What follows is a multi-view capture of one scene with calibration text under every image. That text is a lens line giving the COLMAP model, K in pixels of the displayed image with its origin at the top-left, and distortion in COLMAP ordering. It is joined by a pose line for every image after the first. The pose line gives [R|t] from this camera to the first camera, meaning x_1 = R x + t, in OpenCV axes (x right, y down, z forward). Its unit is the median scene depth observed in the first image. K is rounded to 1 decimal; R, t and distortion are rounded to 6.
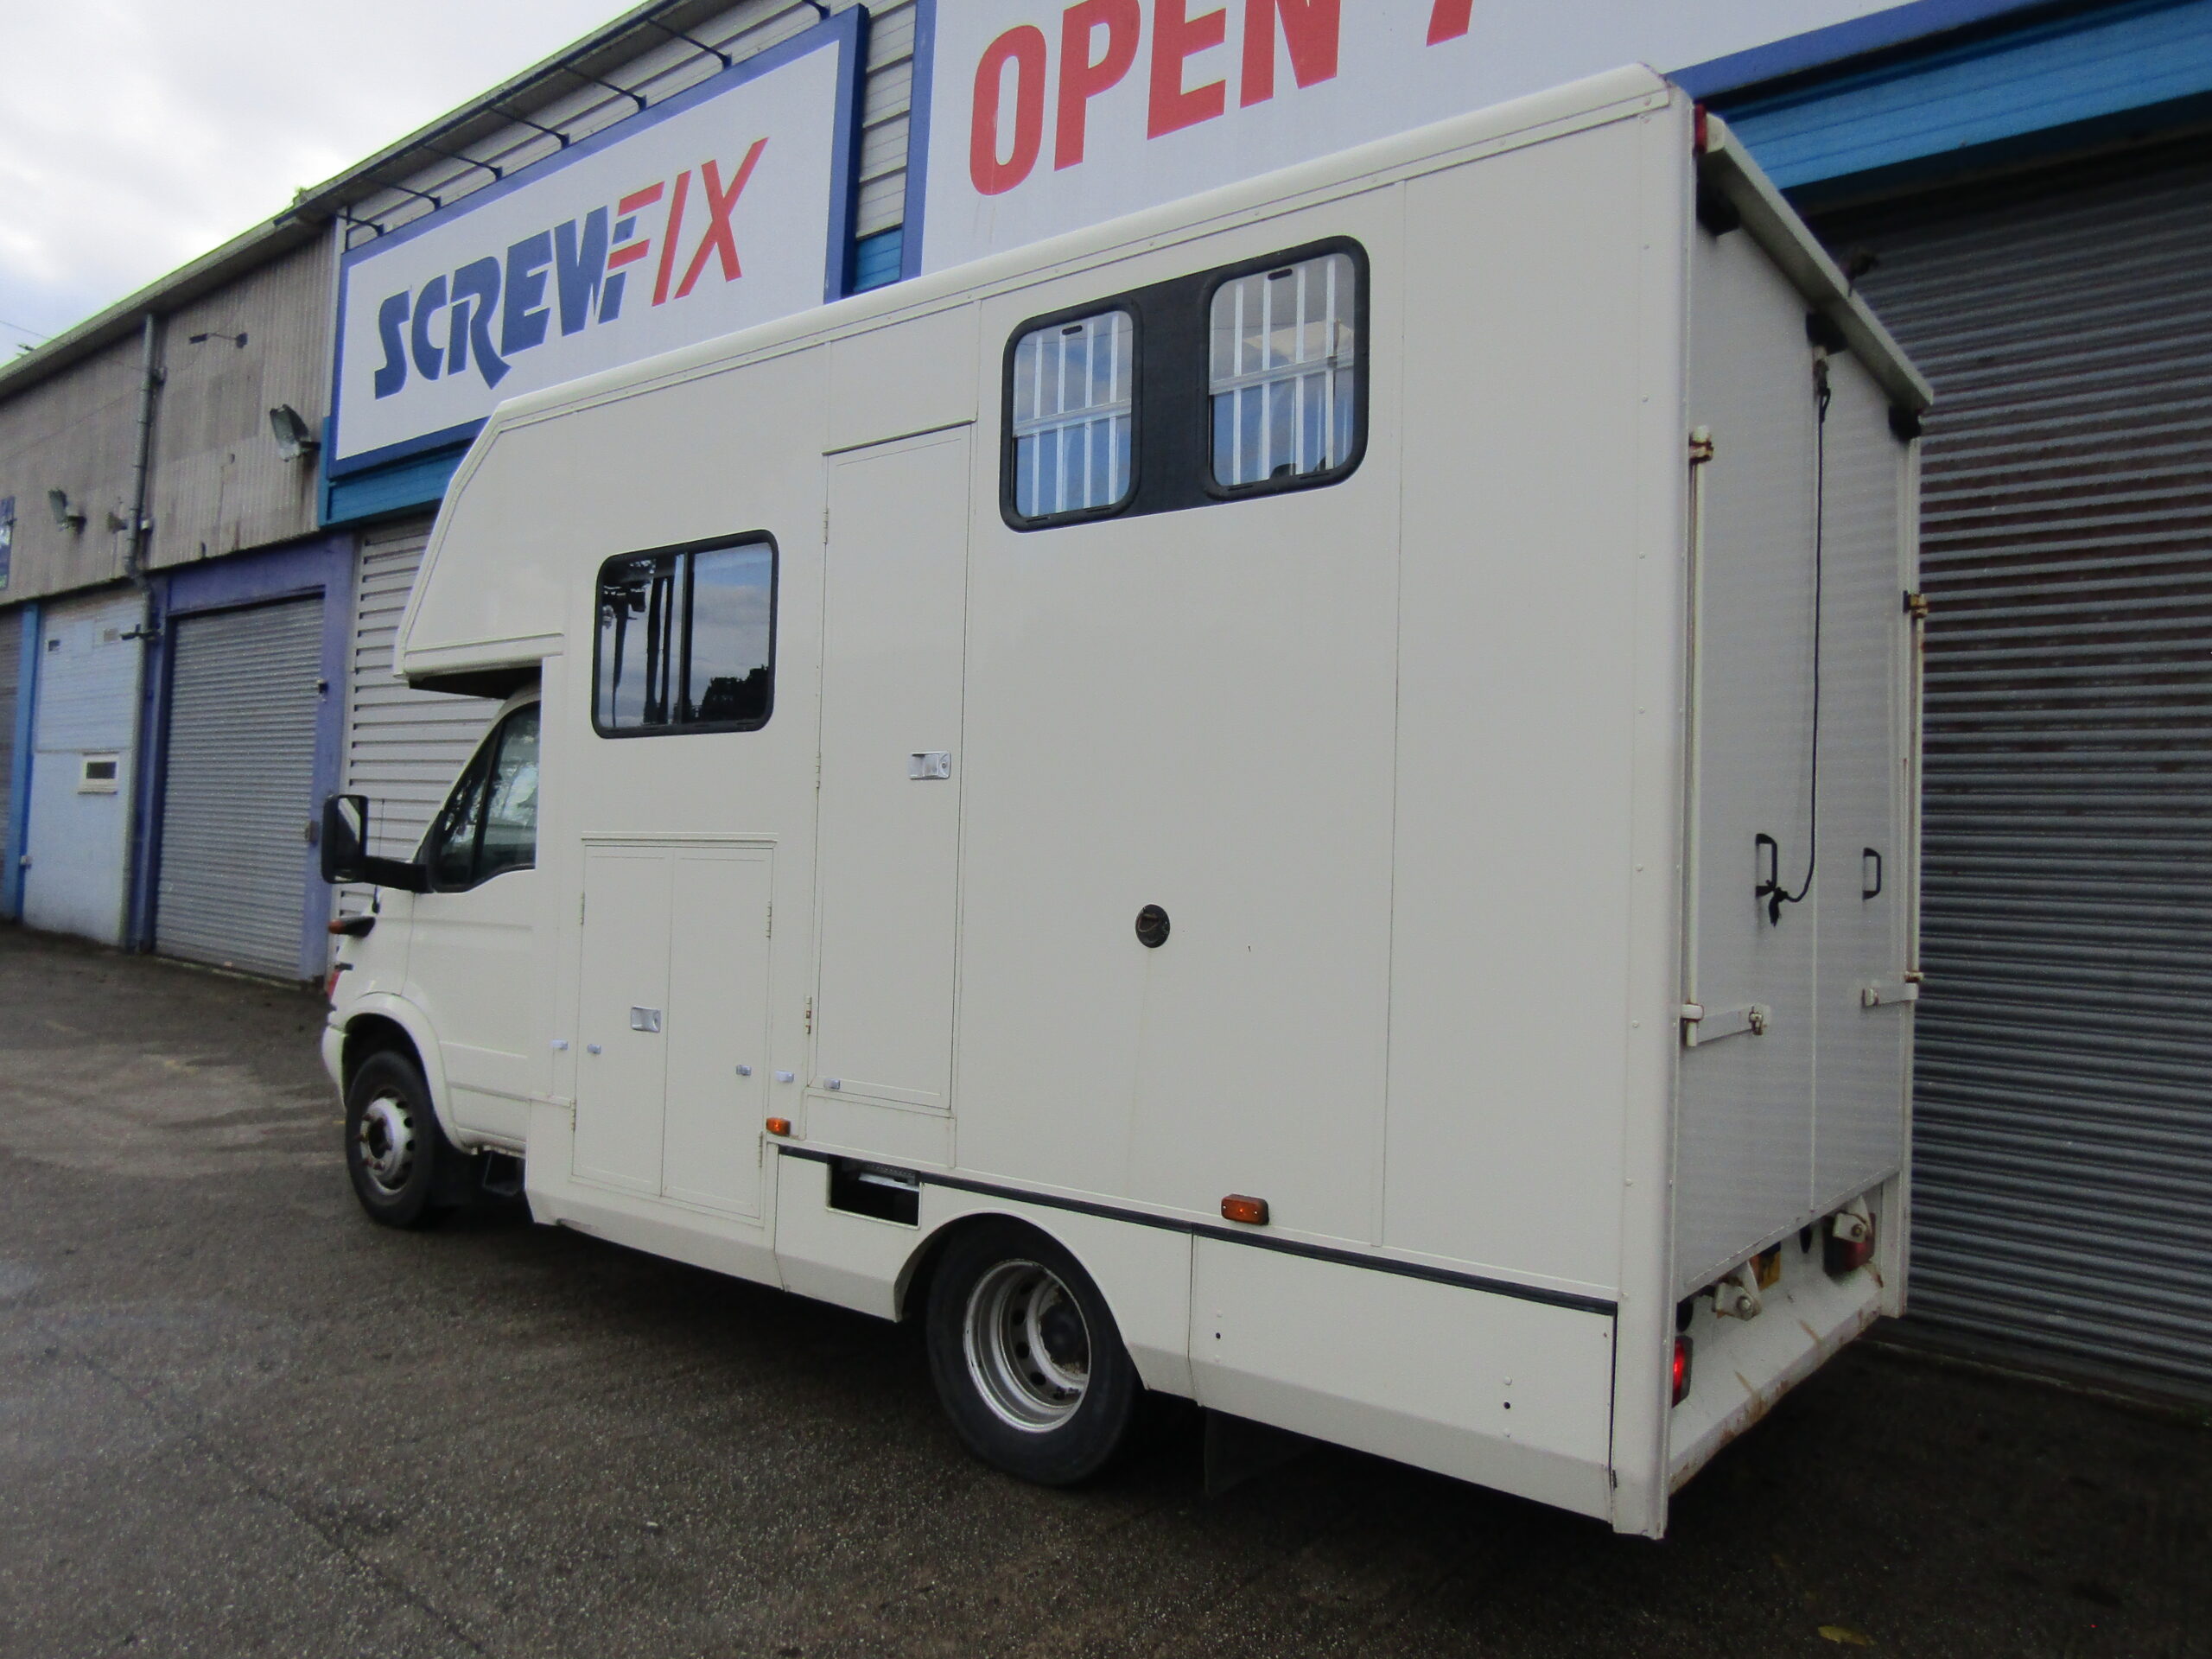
lens RADIAL K [[1571.2, 0, 1094.1], [0, 1571.2, 823.2], [0, 0, 1]] dist [-0.014599, 0.003207]
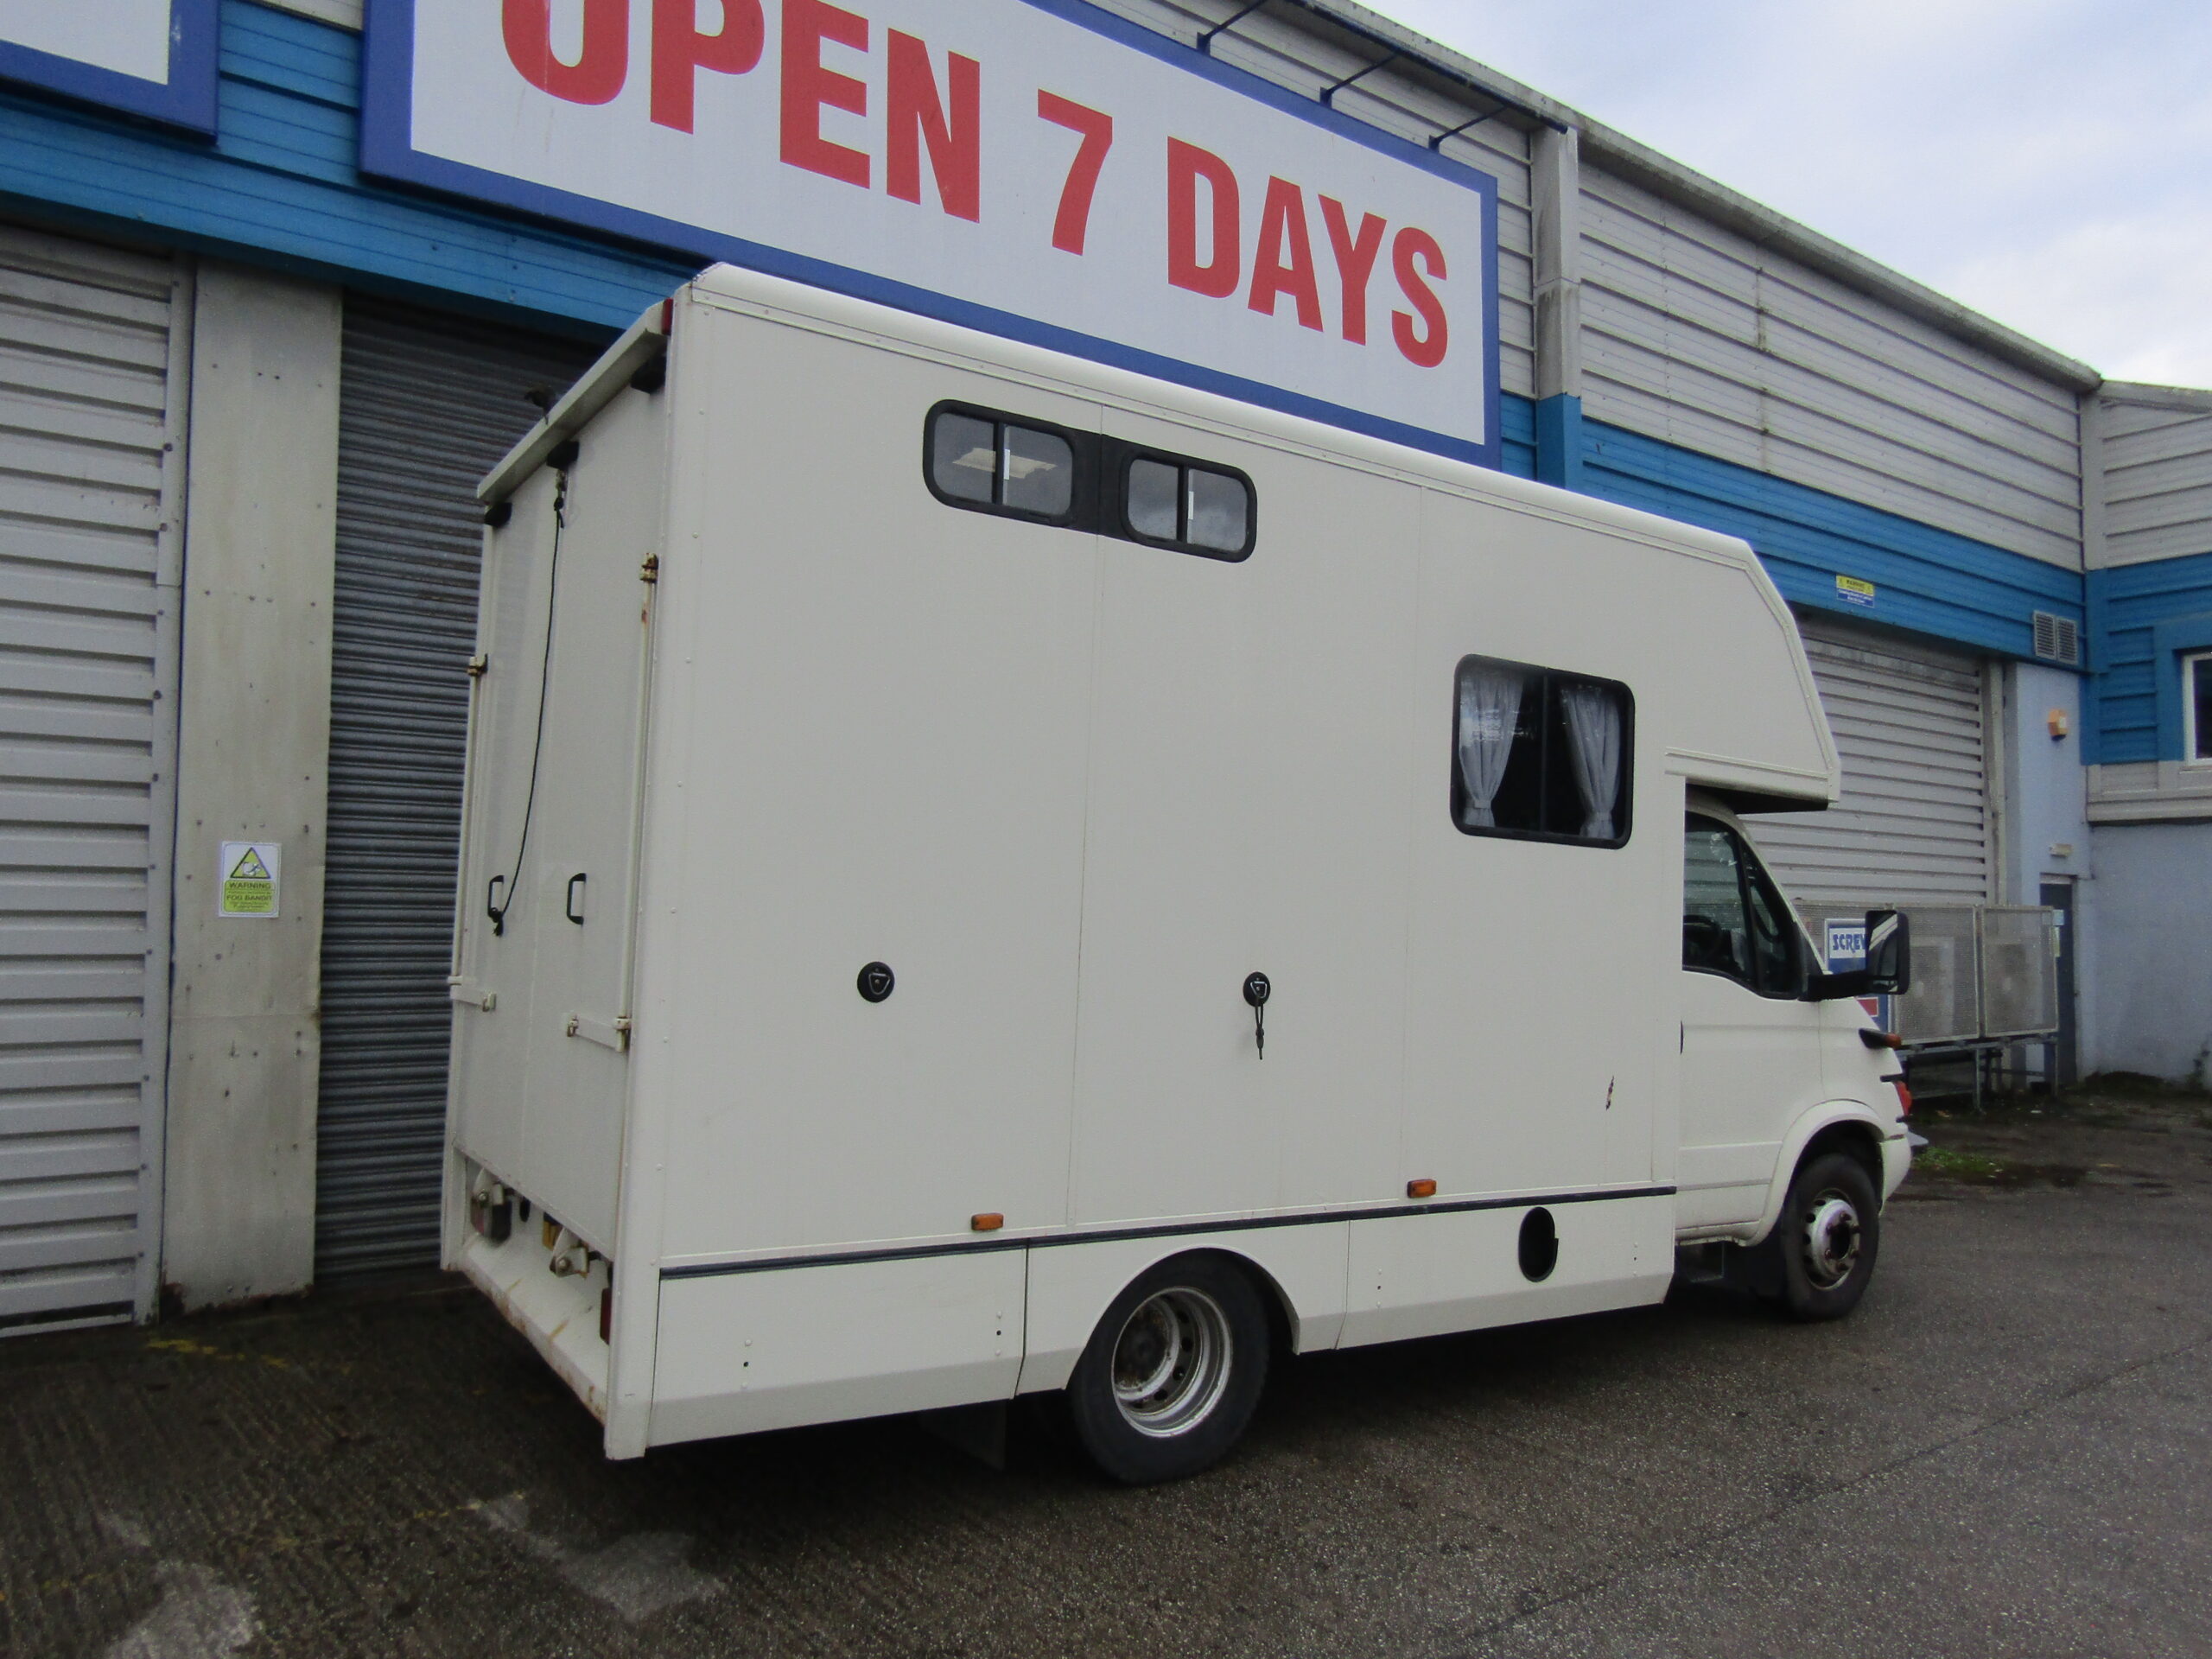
lens RADIAL K [[1571.2, 0, 1110.0], [0, 1571.2, 819.0], [0, 0, 1]] dist [-0.014599, 0.003207]
pose [[0.220689, 0.006522, 0.975322, -0.875488], [-0.022649, 0.999742, -0.001561, -0.040683], [-0.975081, -0.021746, 0.220780, 0.604093]]
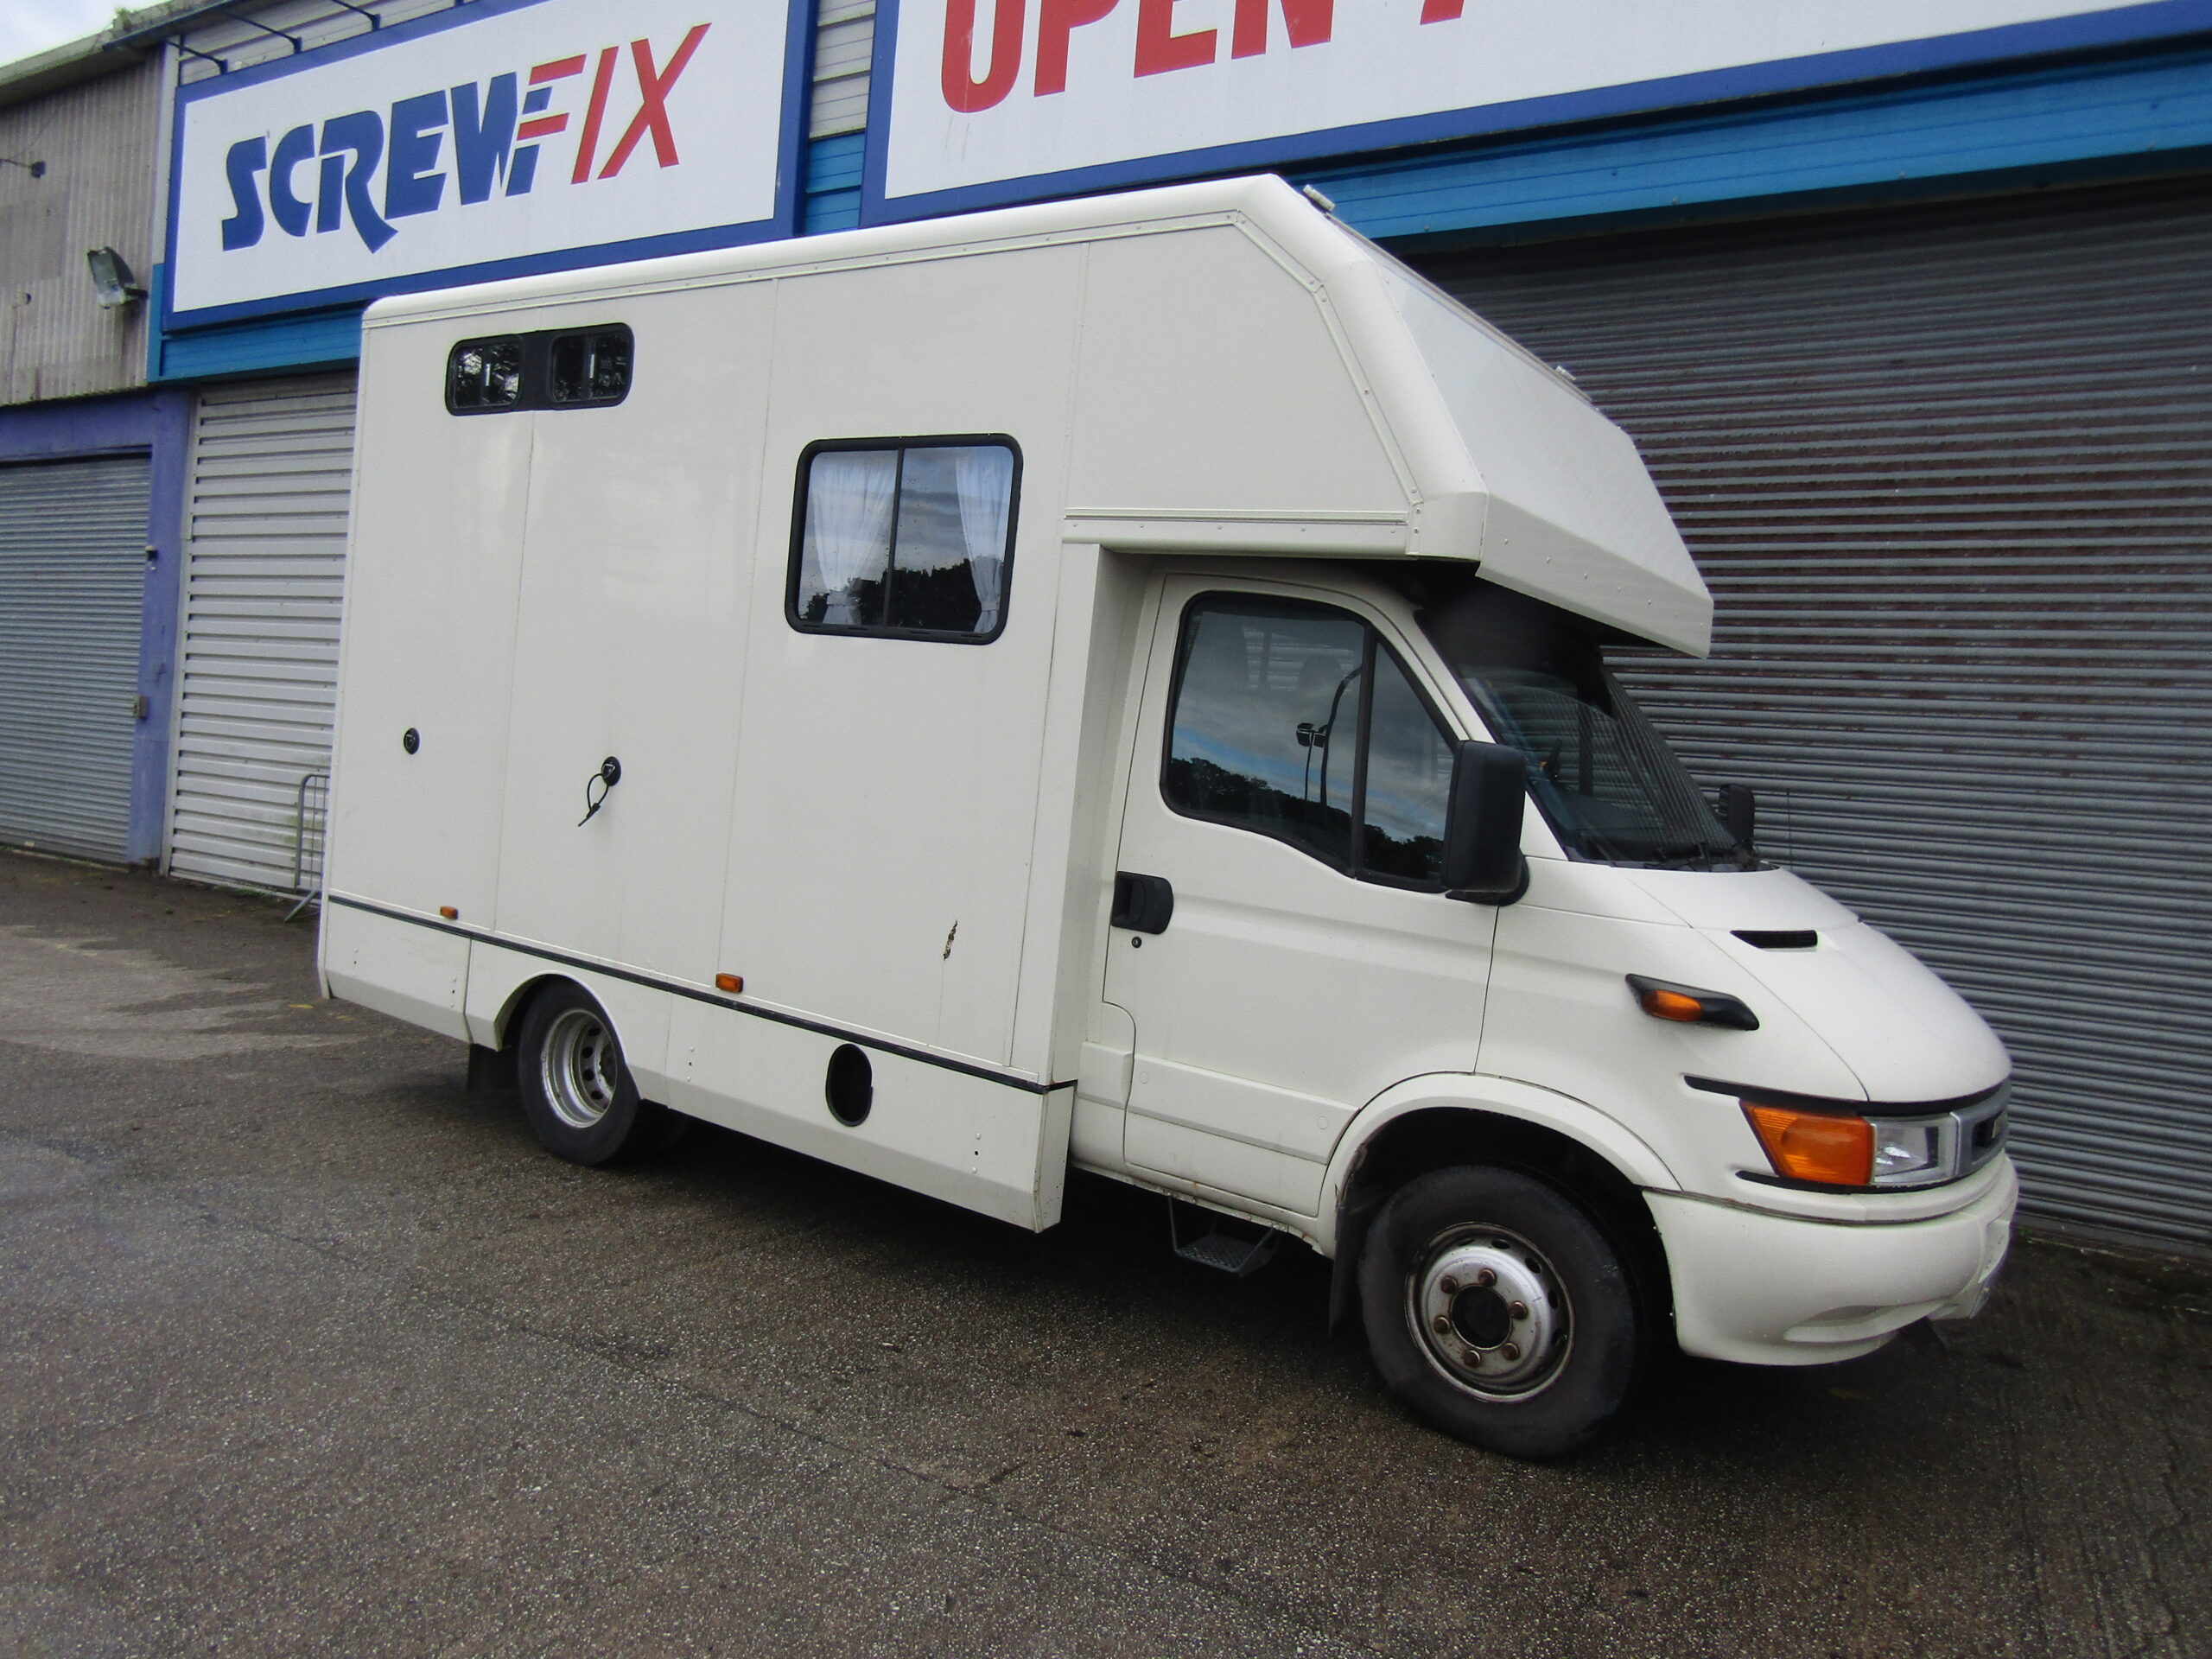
lens RADIAL K [[1571.2, 0, 1092.6], [0, 1571.2, 824.8], [0, 0, 1]] dist [-0.014599, 0.003207]
pose [[0.986265, 0.020843, 0.163849, -0.159325], [-0.031708, 0.997447, 0.063983, -0.004478], [-0.162097, -0.068300, 0.984408, -0.061621]]
